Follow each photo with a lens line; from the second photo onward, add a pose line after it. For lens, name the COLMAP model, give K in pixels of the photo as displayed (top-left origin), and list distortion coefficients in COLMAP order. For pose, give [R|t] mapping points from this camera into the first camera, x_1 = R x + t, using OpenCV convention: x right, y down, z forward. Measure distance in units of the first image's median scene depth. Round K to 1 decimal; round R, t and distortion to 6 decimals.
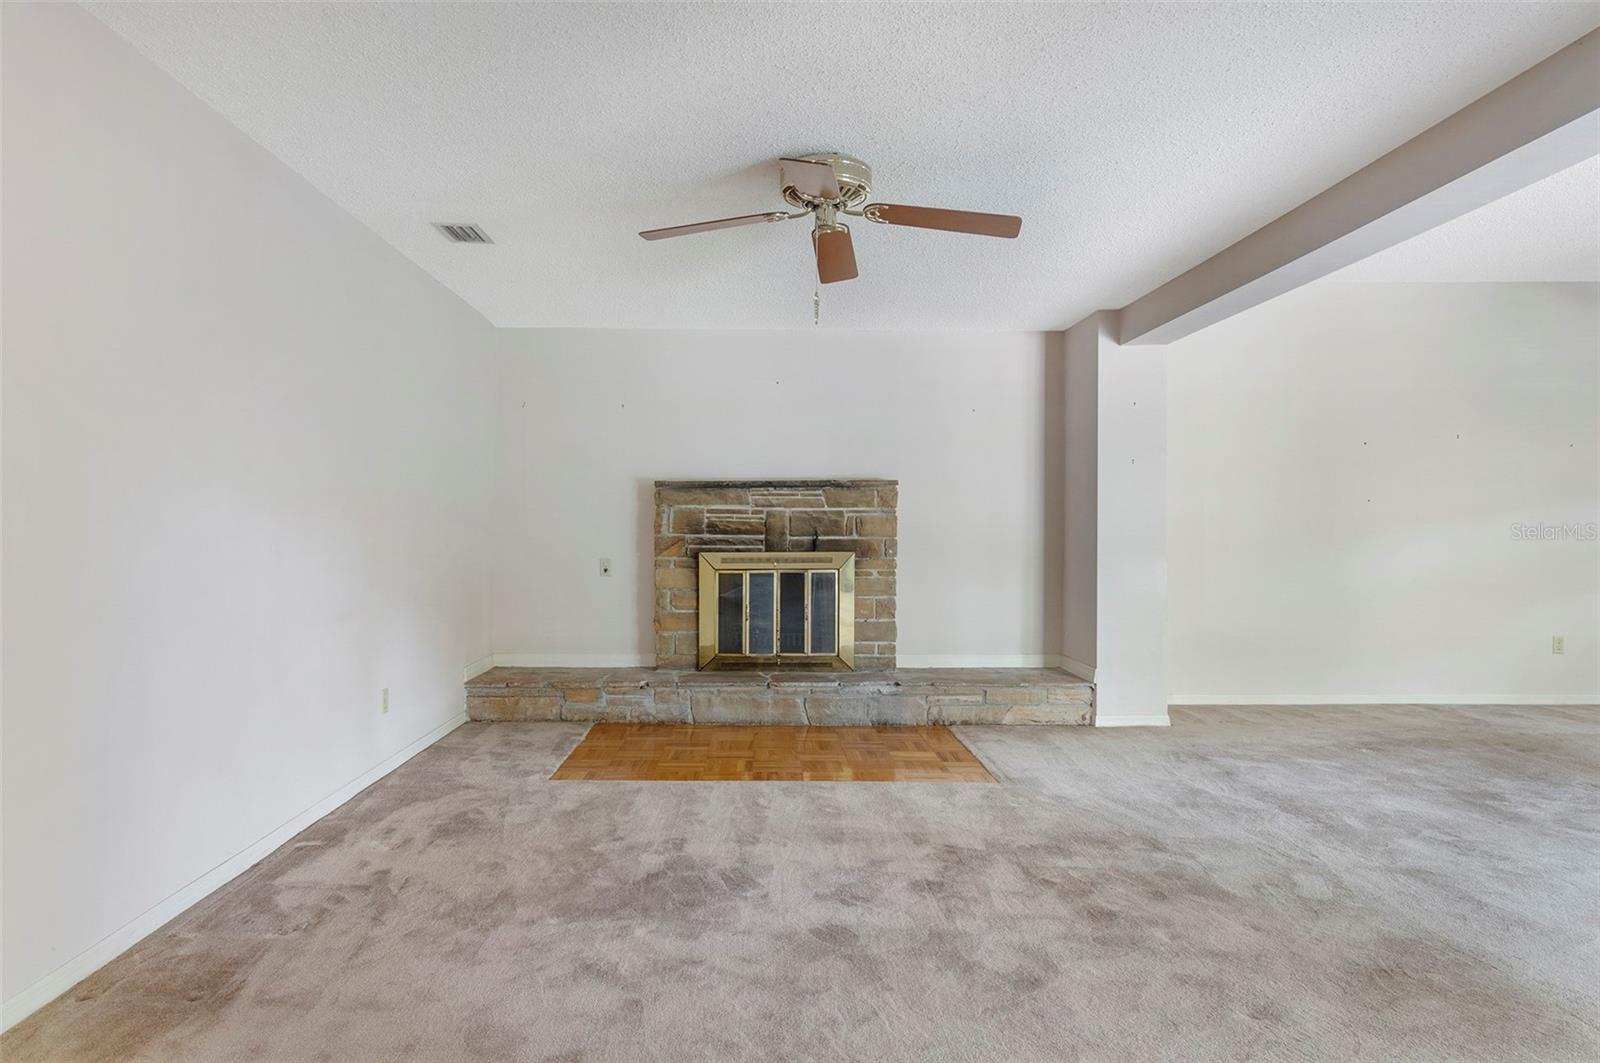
lens RADIAL K [[1128.2, 0, 831.2], [0, 1128.2, 466.2], [0, 0, 1]] dist [0.026734, 0.001431]
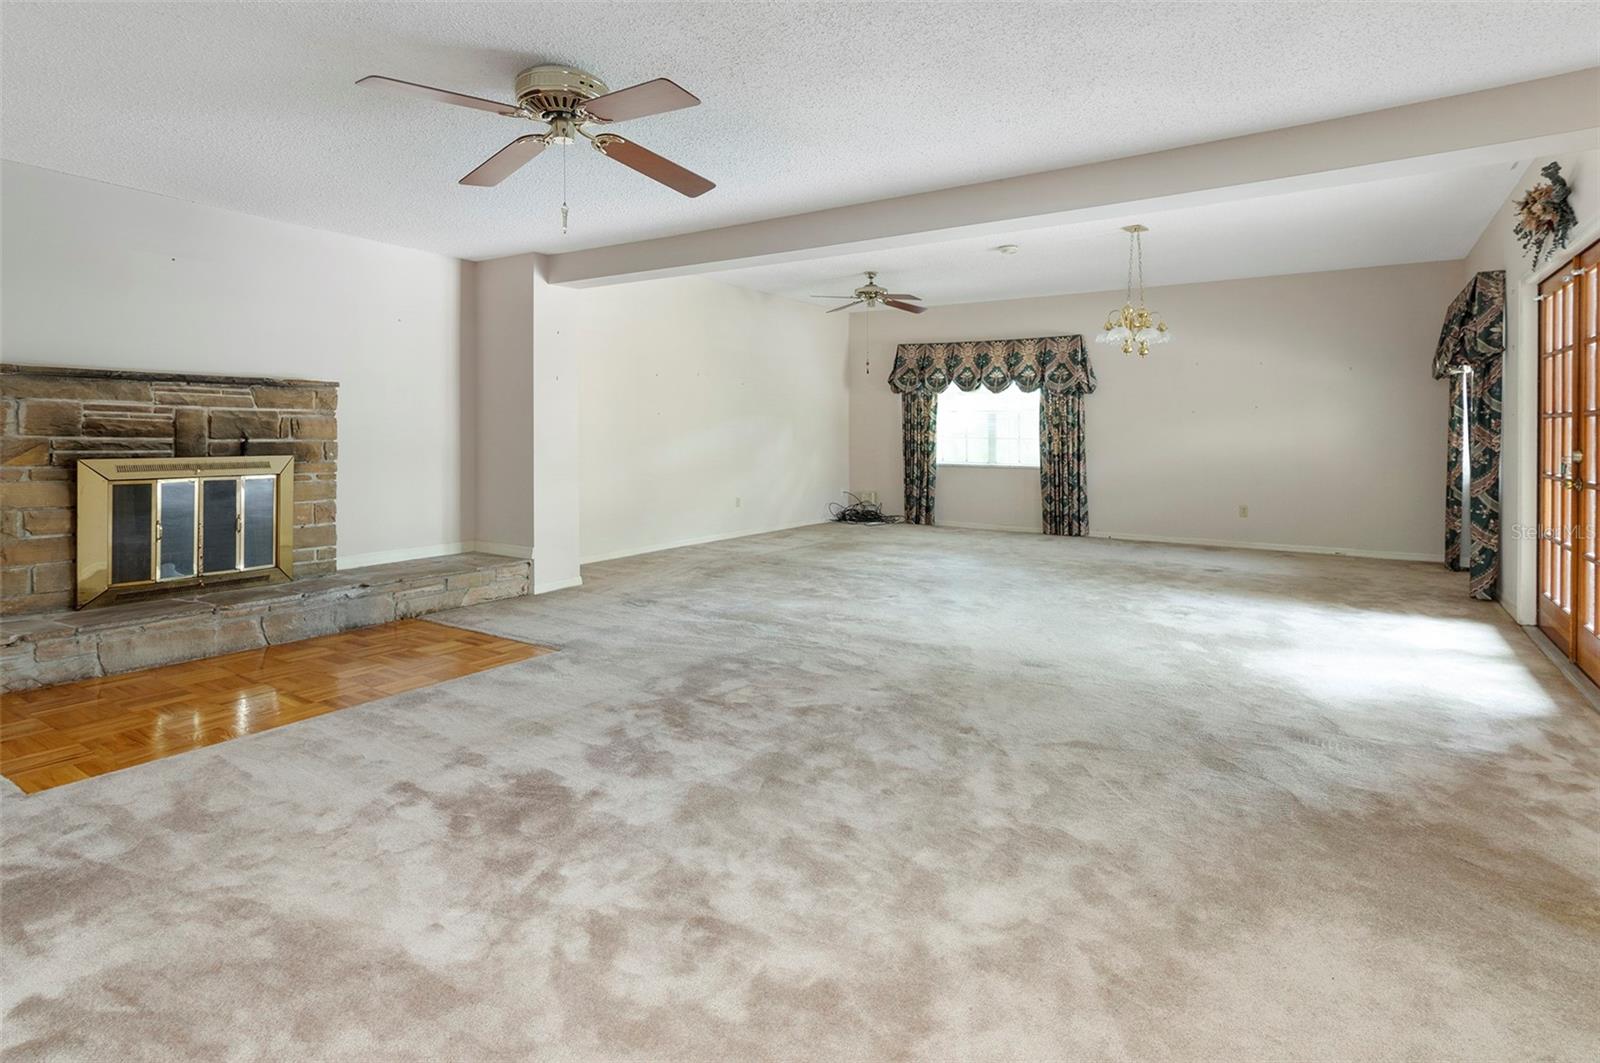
lens RADIAL K [[833.0, 0, 787.4], [0, 833.0, 397.0], [0, 0, 1]] dist [0.003804, 0.000663]
pose [[0.513750, 0.042001, 0.856911, -0.367332], [-0.052843, 0.998454, -0.017257, 0.017078], [-0.856311, -0.036416, 0.515175, 0.283623]]
